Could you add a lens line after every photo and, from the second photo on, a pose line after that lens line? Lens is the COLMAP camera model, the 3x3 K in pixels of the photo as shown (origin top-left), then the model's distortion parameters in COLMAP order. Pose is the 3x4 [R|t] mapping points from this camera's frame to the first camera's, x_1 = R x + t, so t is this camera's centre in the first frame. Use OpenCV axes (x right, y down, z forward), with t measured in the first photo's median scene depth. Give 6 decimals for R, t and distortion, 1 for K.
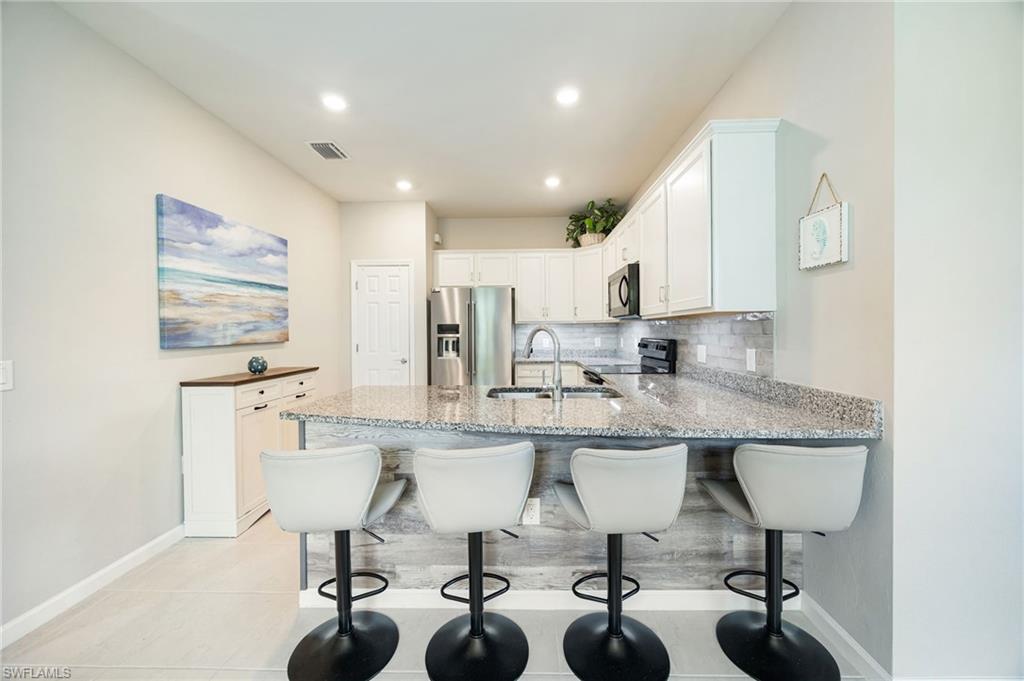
lens RADIAL K [[391.3, 0, 511.3], [0, 391.3, 335.1], [0, 0, 1]] dist [-0.005813, 0.000377]
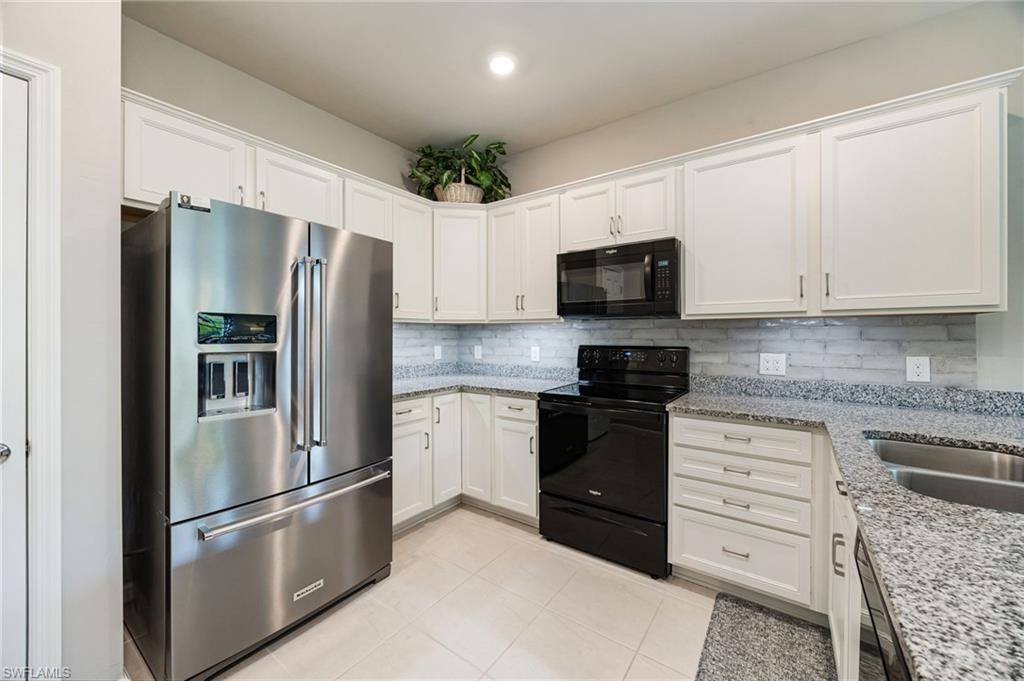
lens RADIAL K [[391.3, 0, 503.6], [0, 391.3, 334.0], [0, 0, 1]] dist [-0.005813, 0.000377]
pose [[0.563333, 0.005587, 0.826211, -0.290410], [0.007205, 0.999906, -0.011674, -0.005316], [-0.826199, 0.012529, 0.563239, 0.583402]]
